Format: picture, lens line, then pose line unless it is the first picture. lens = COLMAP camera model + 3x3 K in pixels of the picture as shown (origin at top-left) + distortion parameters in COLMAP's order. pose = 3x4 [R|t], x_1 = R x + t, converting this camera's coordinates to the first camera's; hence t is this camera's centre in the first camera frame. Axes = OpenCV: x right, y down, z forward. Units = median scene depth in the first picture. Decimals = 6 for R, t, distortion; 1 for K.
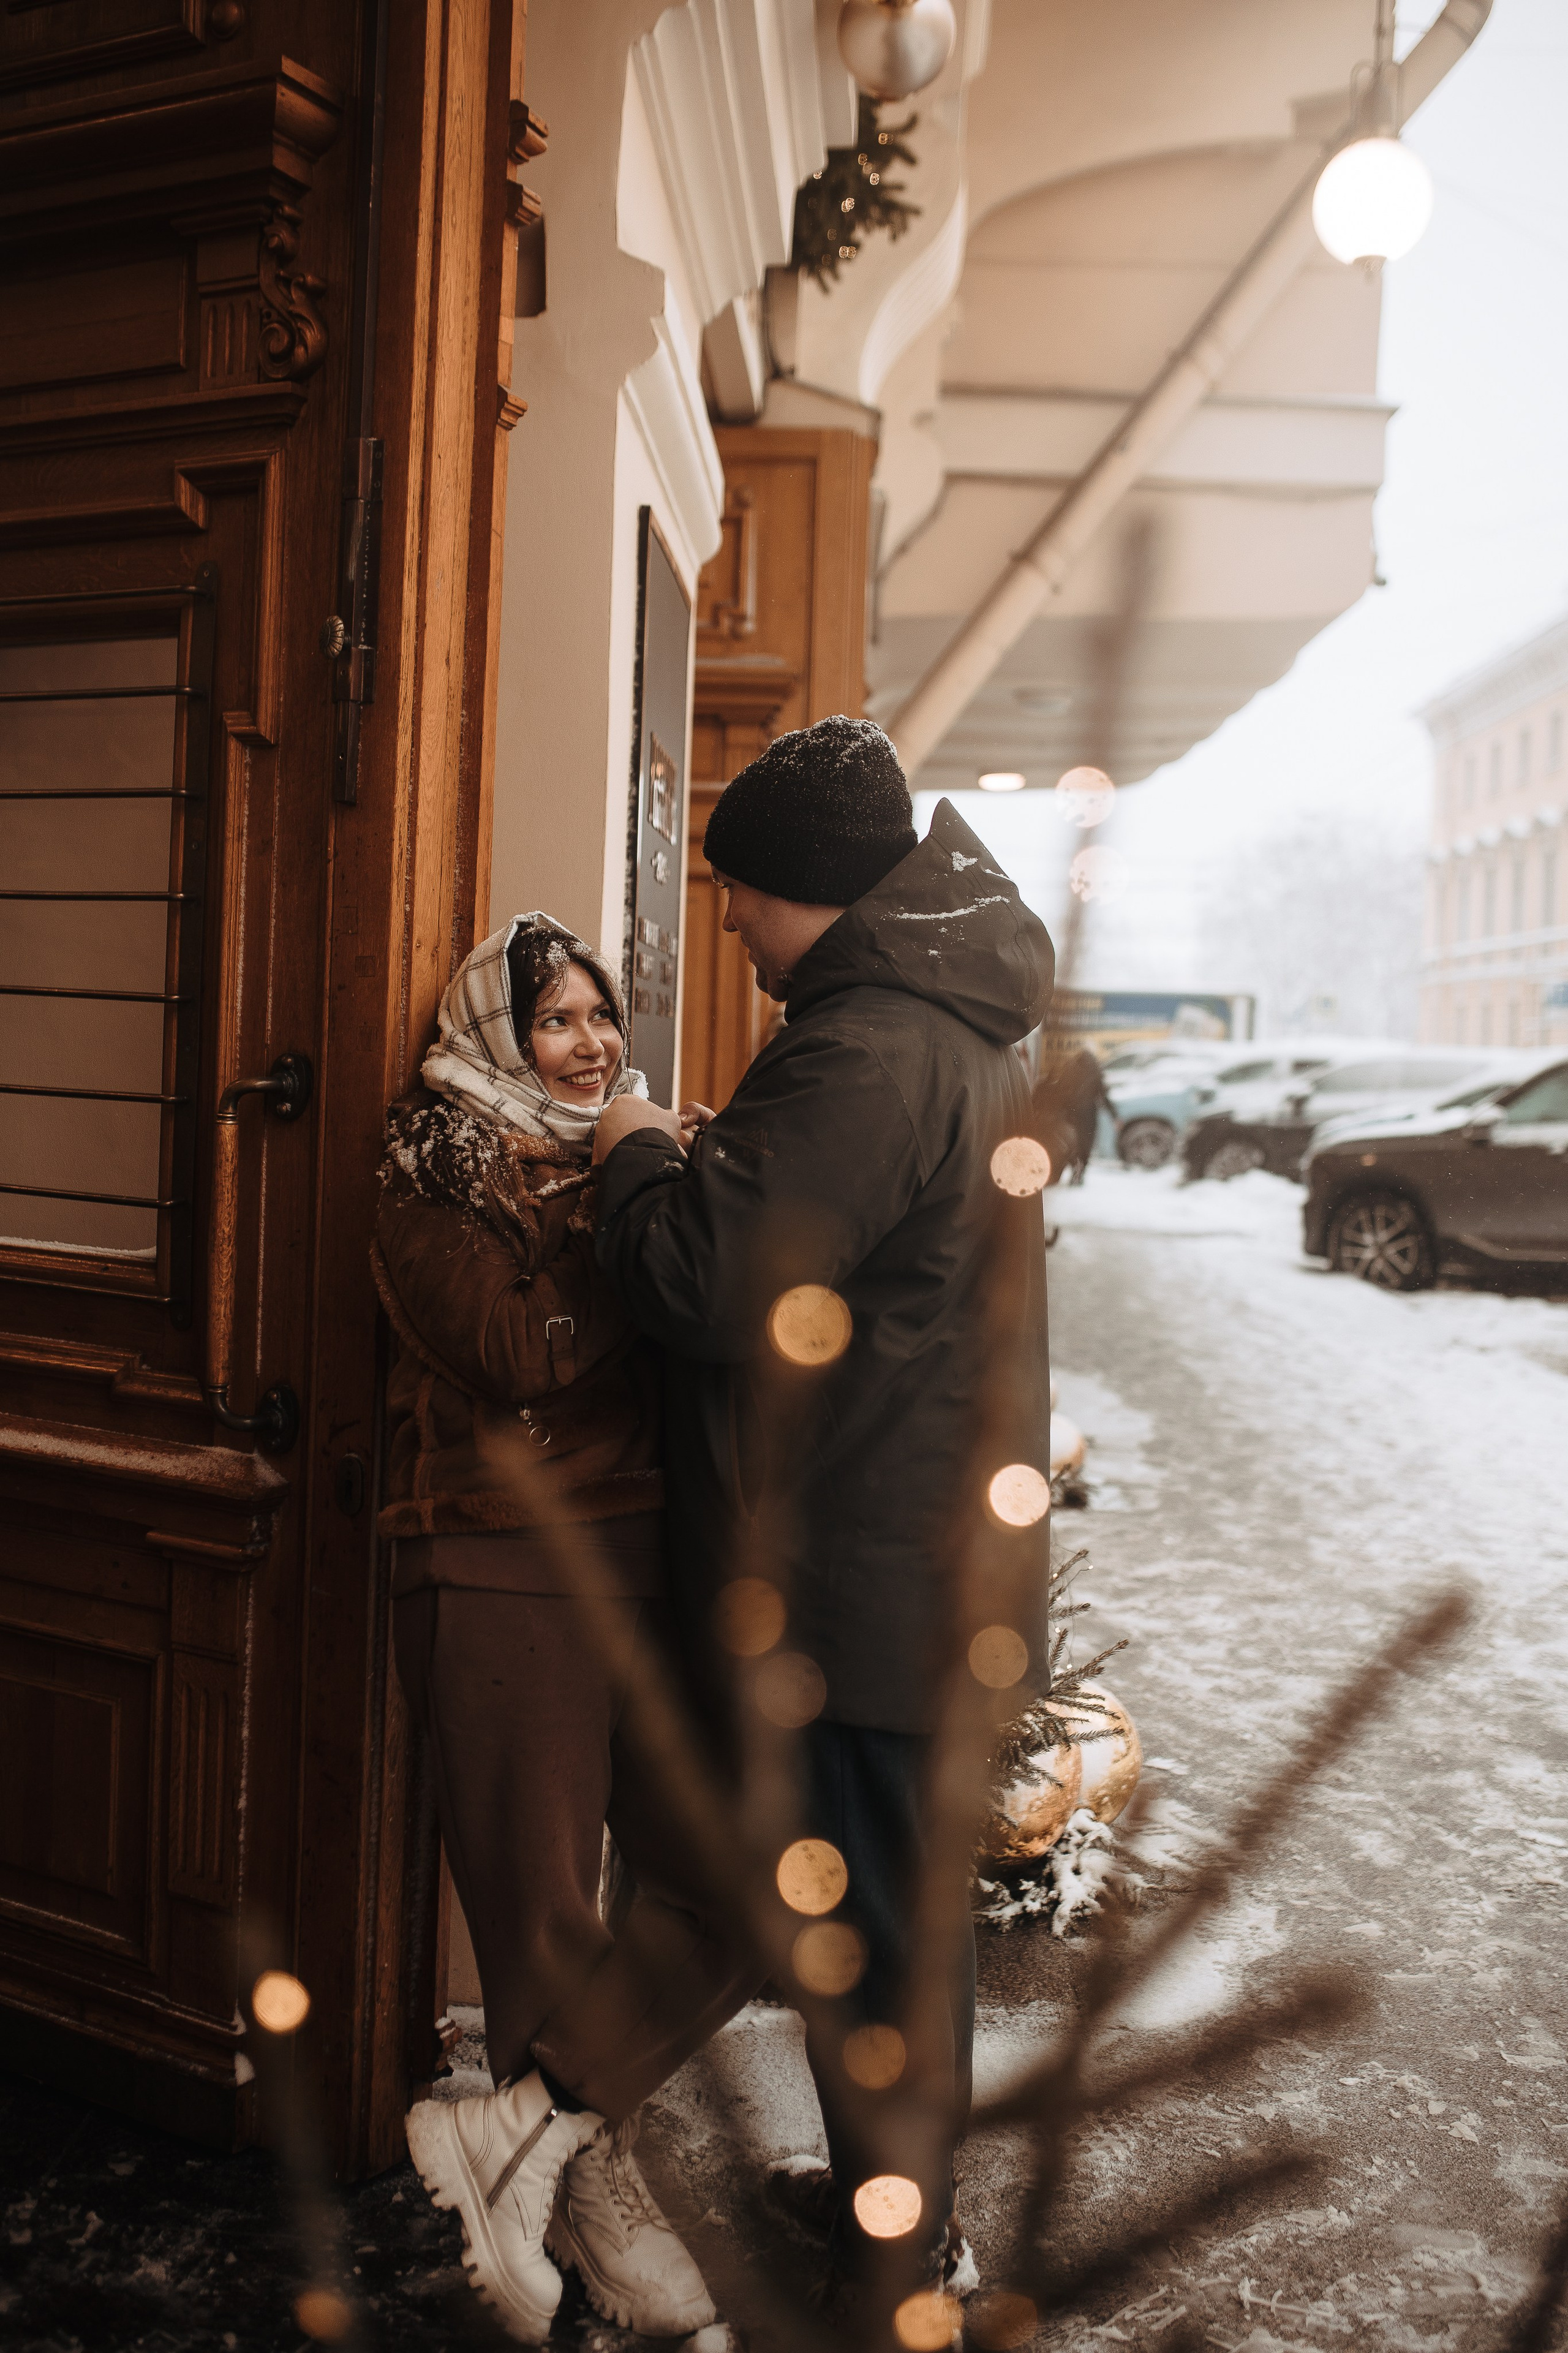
lens RADIAL K [[2481.6, 0, 784.0], [0, 2481.6, 1176.5], [0, 0, 1]] dist [-0.023320, -0.001596]
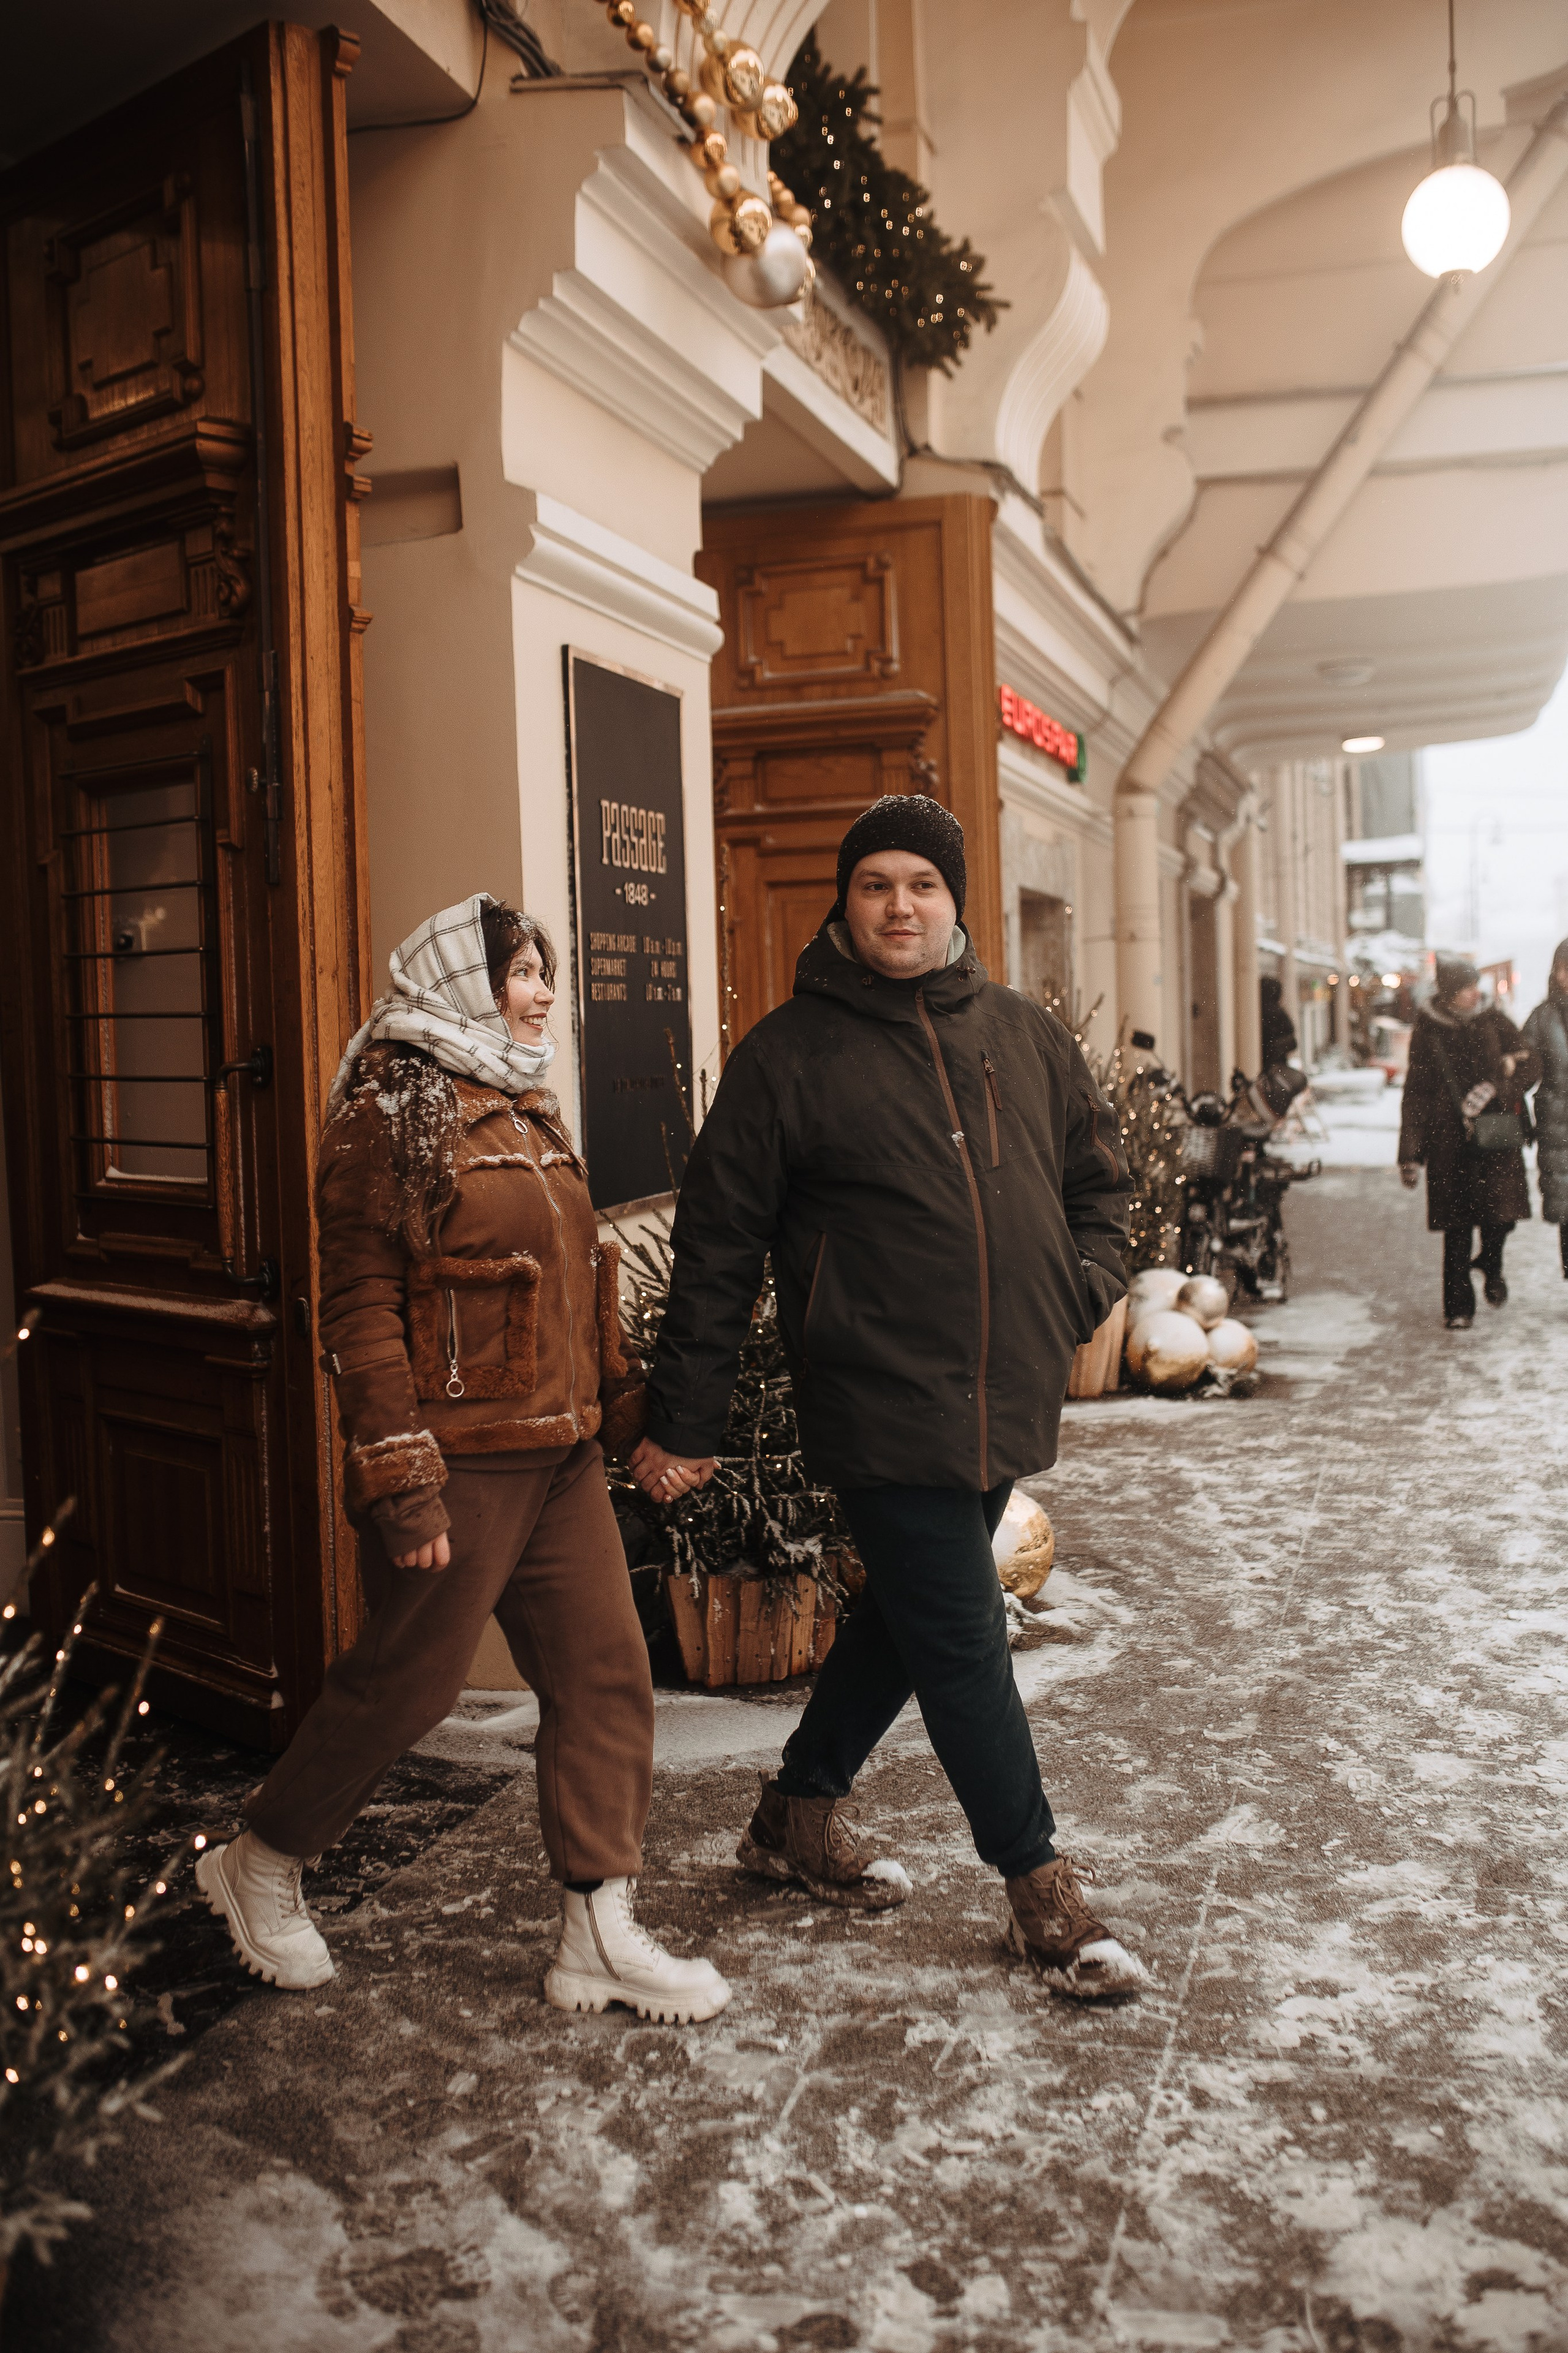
lens RADIAL K [[2429.5, 0, 675.5], [0, 2429.5, 1192.1], [0, 0, 1]] dist [-0.057393, 0.101245]
pose [[0.960558, -0.051654, -0.273240, 0.448595], [0.055350, 0.998450, 0.005830, 0.046430], [0.272515, -0.020723, 0.961928, -0.386993]]
